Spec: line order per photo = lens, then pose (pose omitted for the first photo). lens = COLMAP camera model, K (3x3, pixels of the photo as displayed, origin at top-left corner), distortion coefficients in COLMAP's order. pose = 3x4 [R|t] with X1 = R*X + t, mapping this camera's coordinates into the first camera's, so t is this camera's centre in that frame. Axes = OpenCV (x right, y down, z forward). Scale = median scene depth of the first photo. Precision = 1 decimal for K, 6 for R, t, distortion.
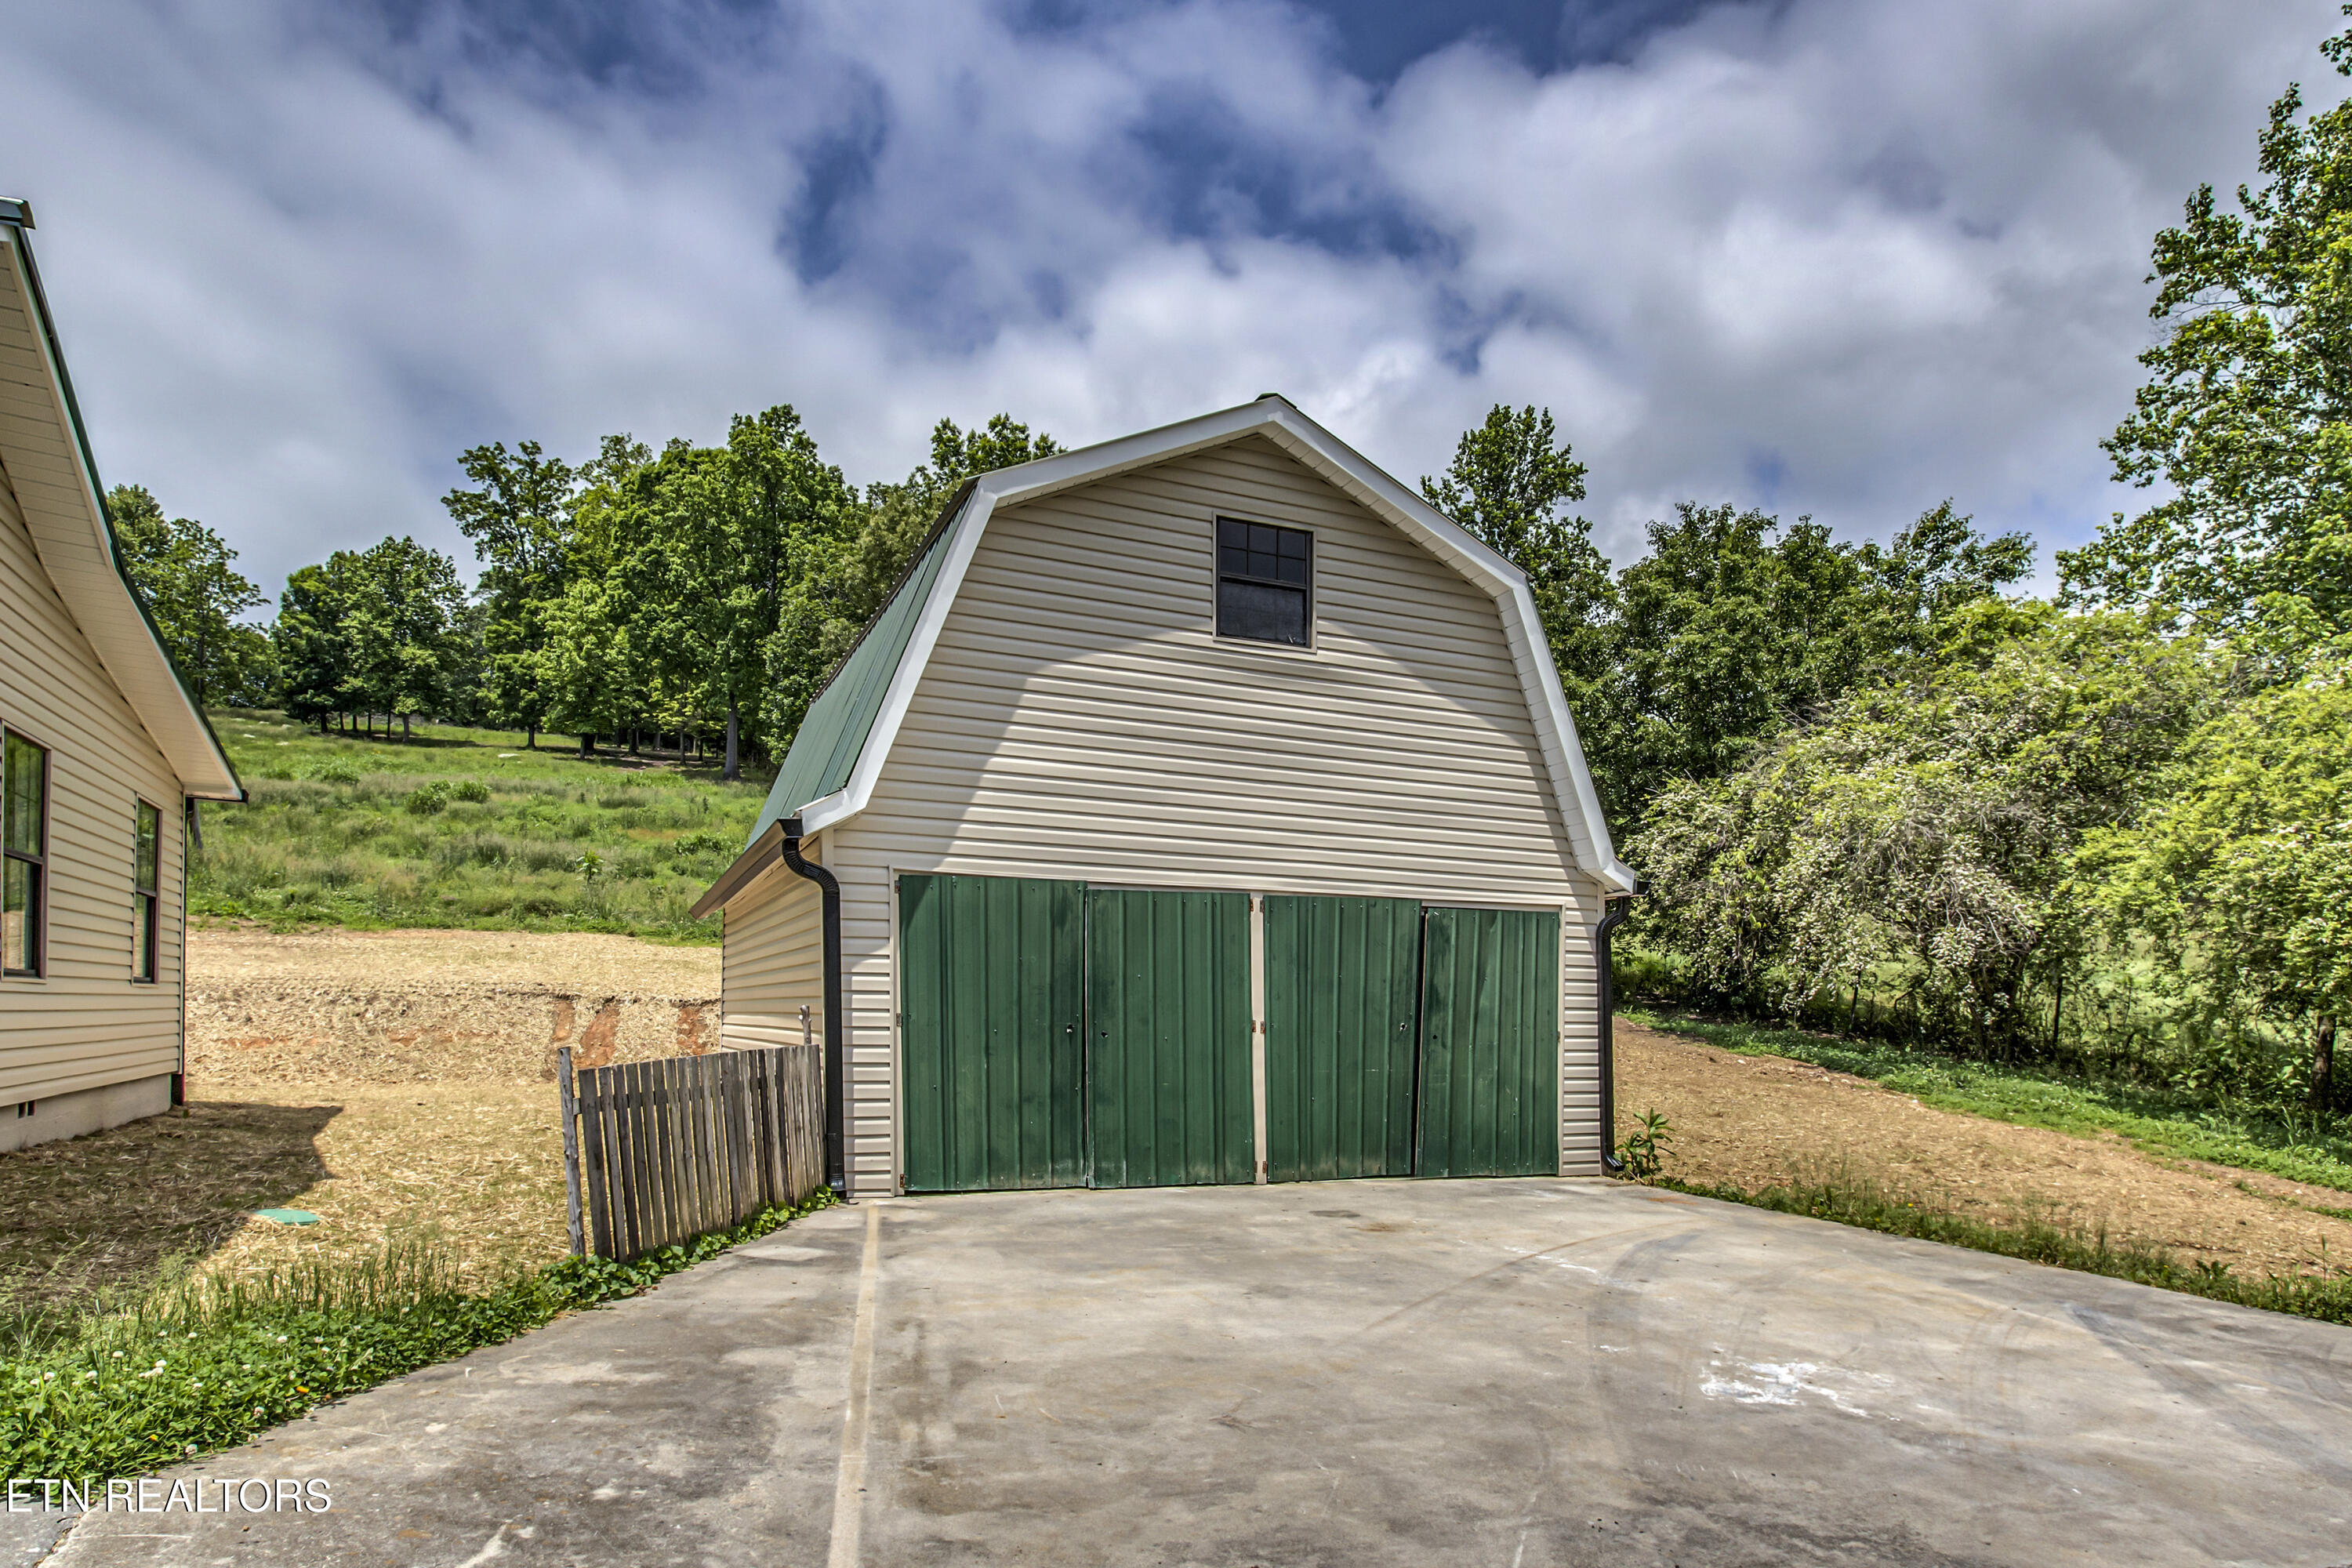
lens RADIAL K [[1388.7, 0, 1167.3], [0, 1388.7, 1018.2], [0, 0, 1]] dist [-0.008036, 0.000487]
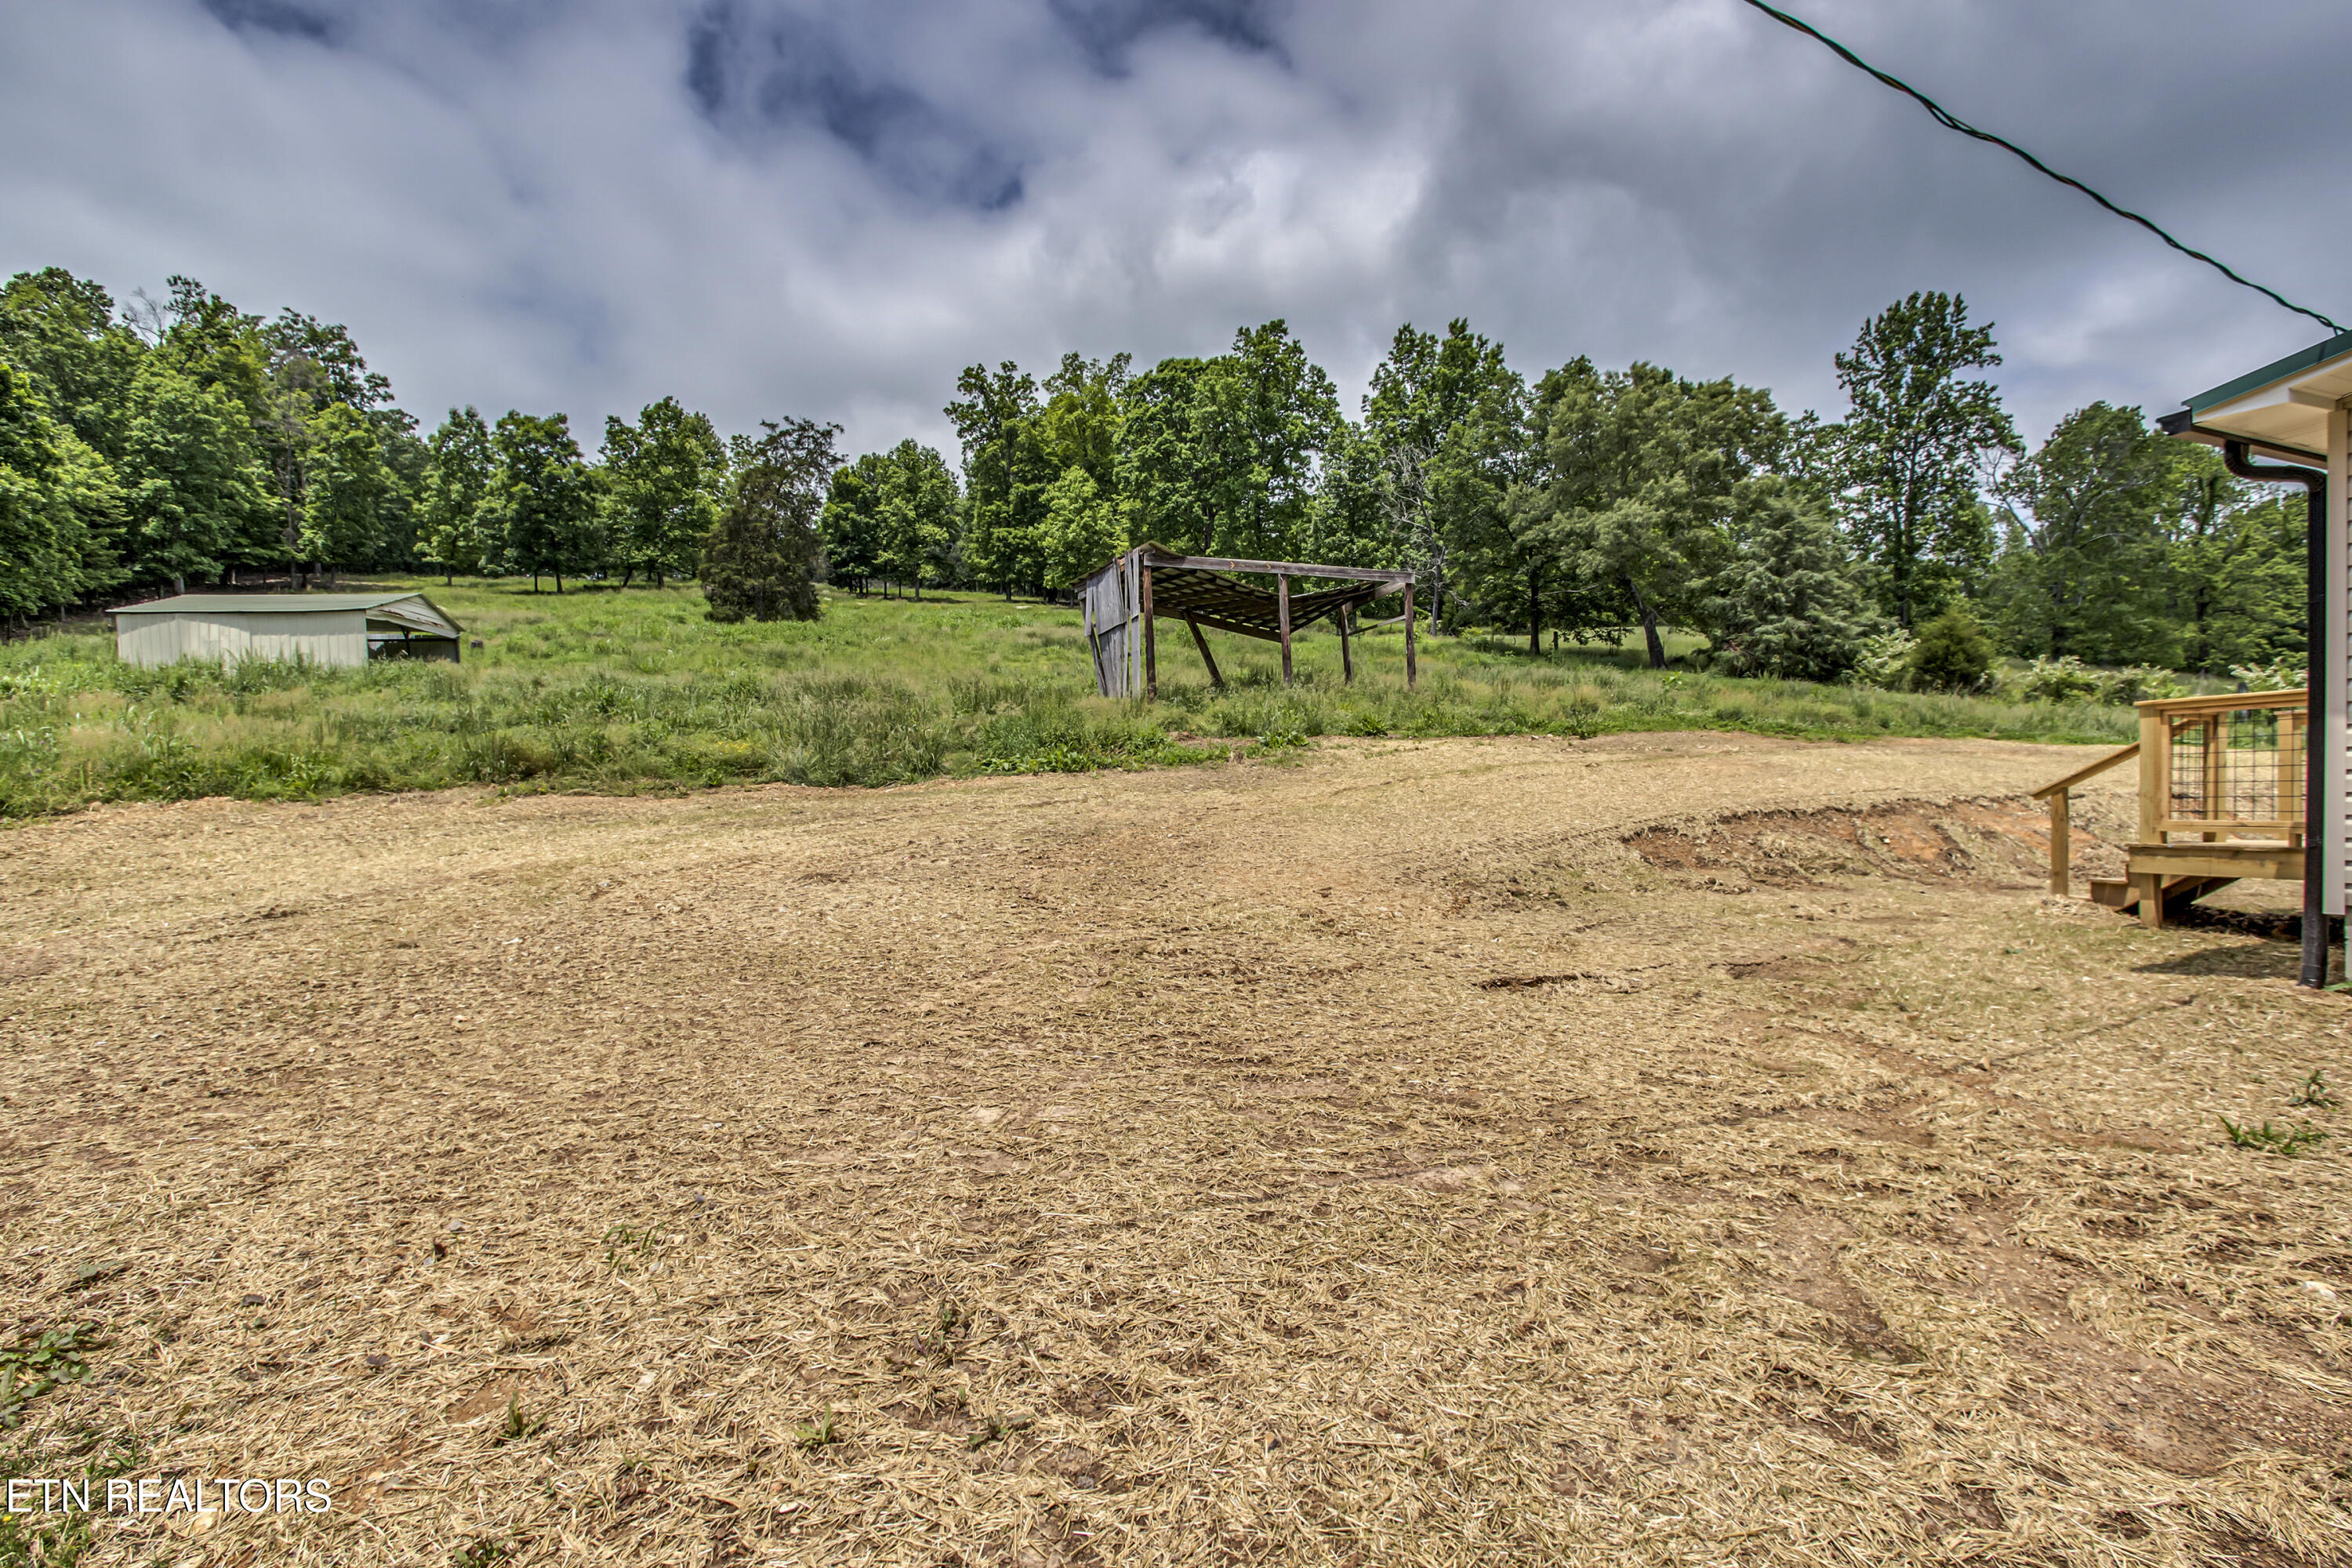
lens RADIAL K [[1086.8, 0, 1158.2], [0, 1086.8, 806.1], [0, 0, 1]] dist [-0.015299, 0.000181]
pose [[0.995576, -0.015227, -0.092716, -0.288029], [0.015613, 0.999872, 0.003443, -0.006913], [0.092651, -0.004875, 0.995687, 0.012407]]
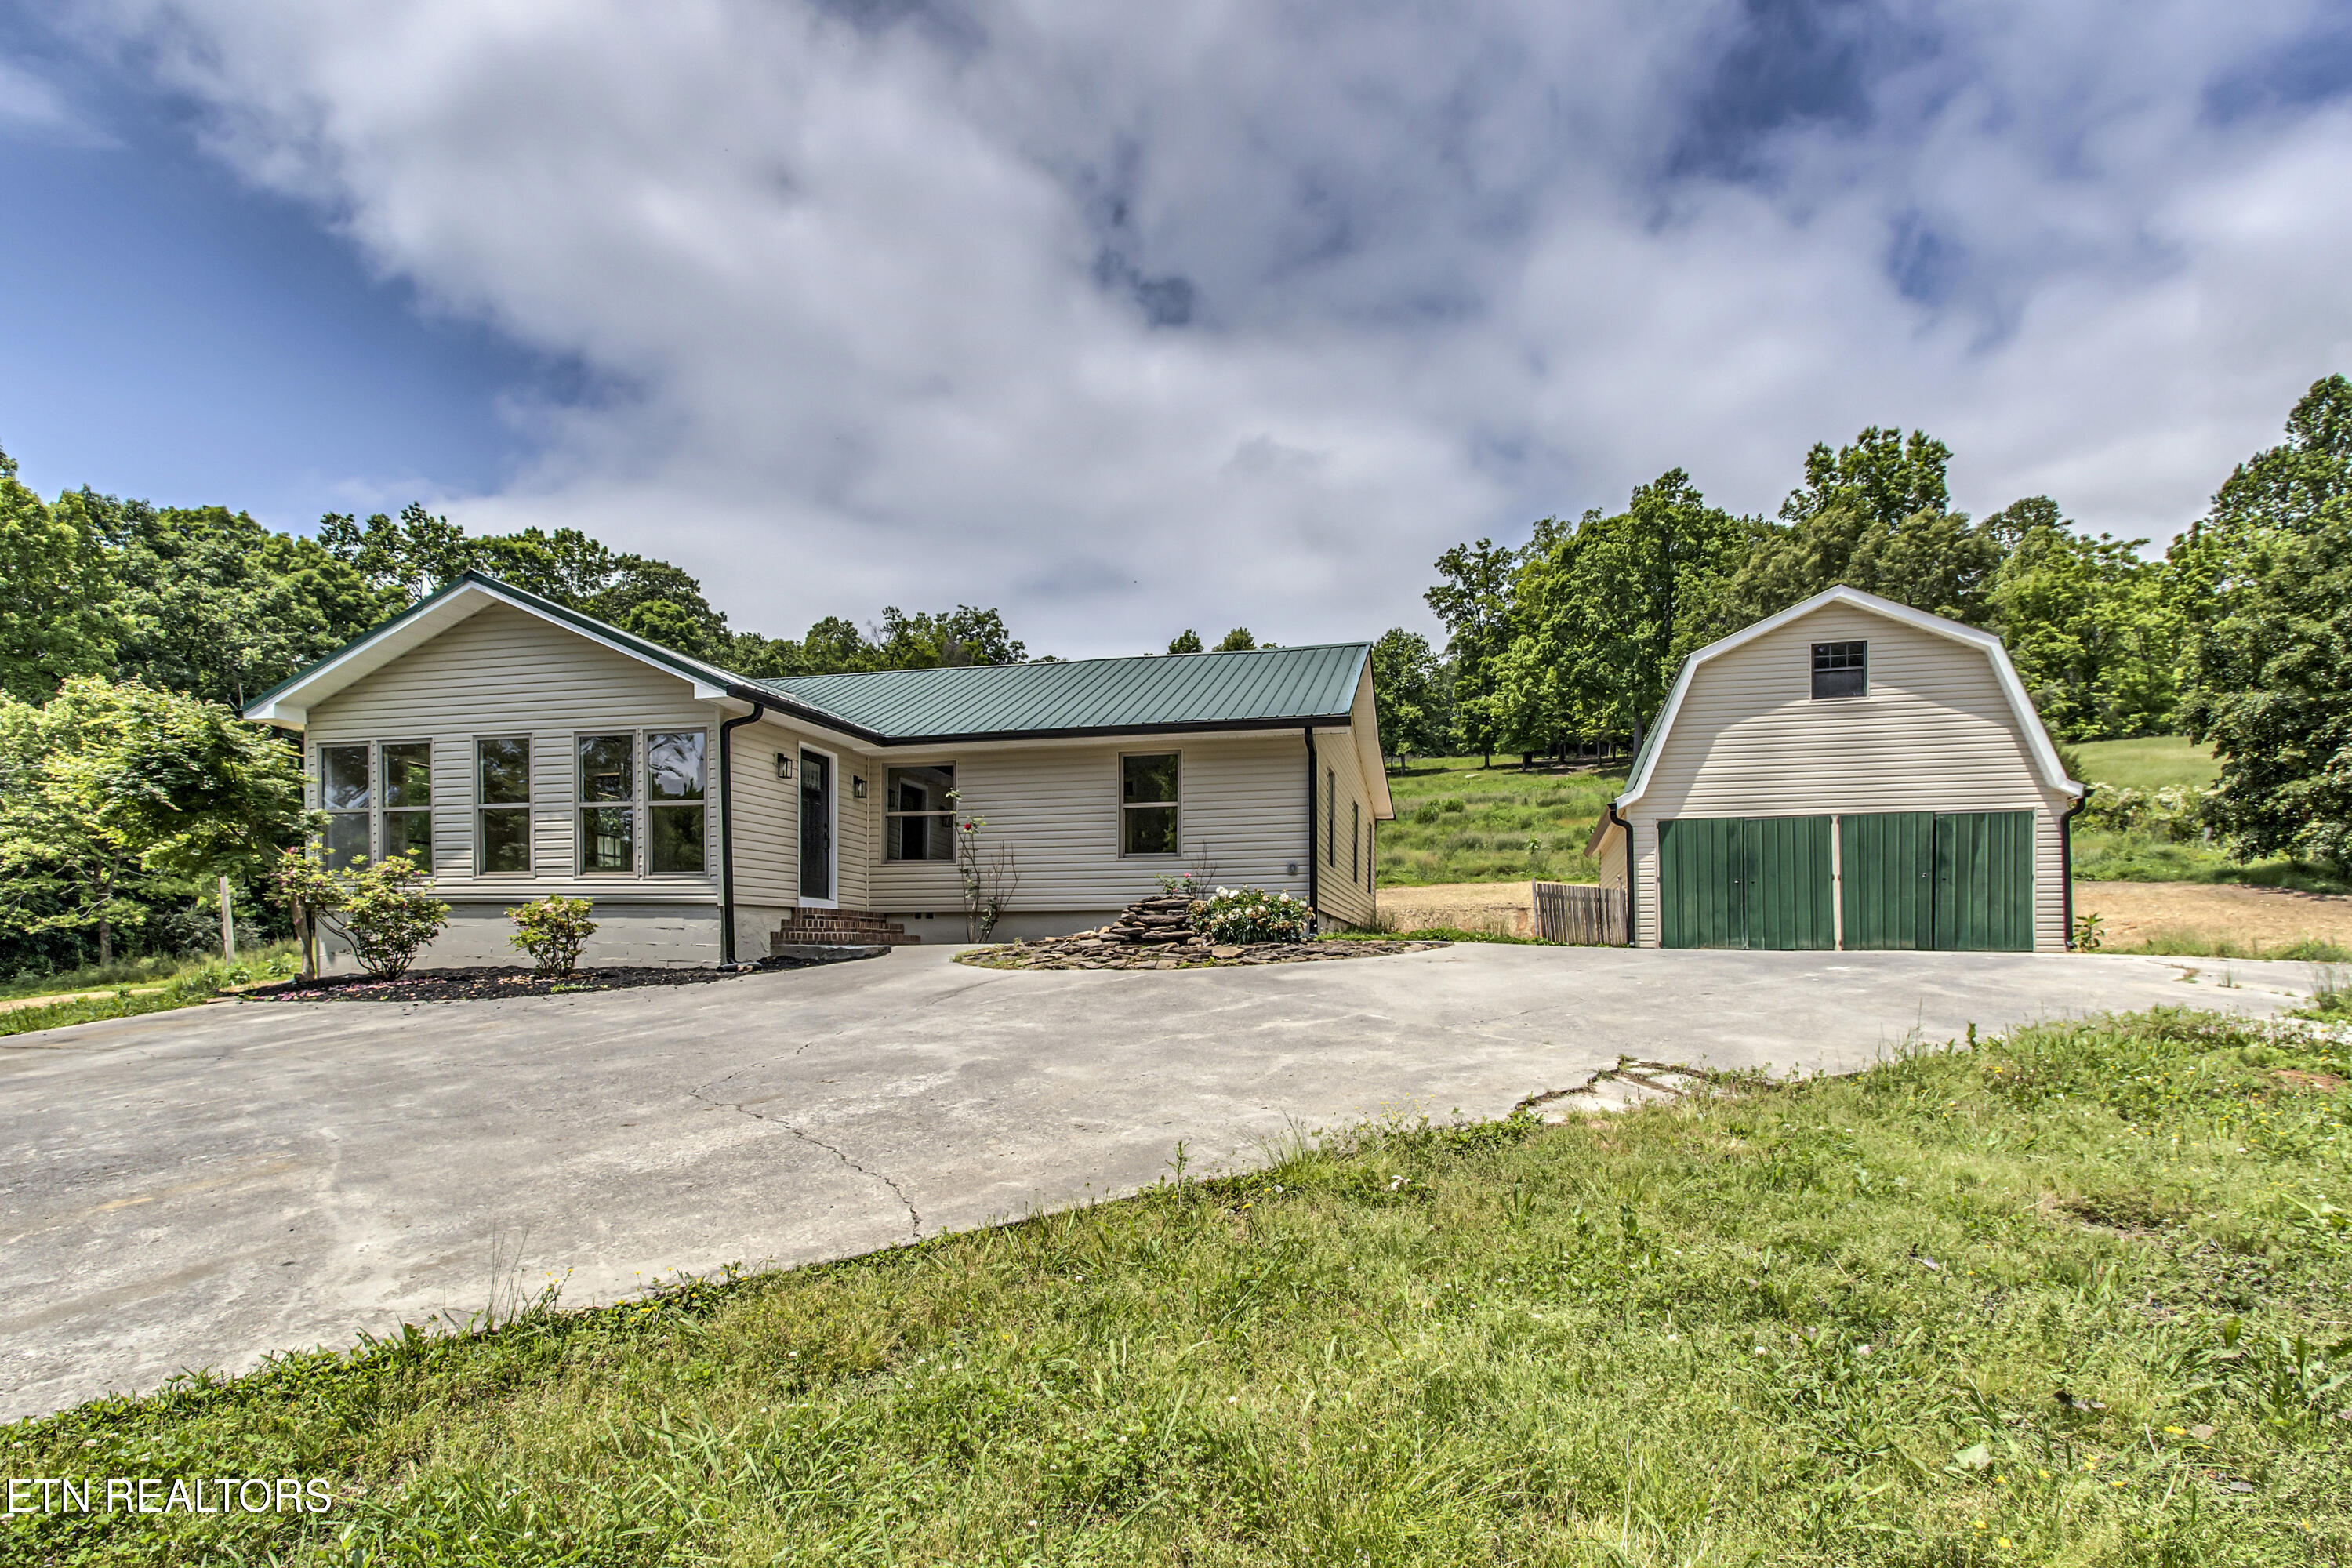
lens RADIAL K [[1220.1, 0, 1179.6], [0, 1220.1, 996.1], [0, 0, 1]] dist [-0.022253, 0.000556]
pose [[0.780376, -0.006912, -0.625273, 0.051062], [0.012651, 0.999909, 0.004736, 0.019350], [0.625183, -0.011607, 0.780392, -0.126868]]
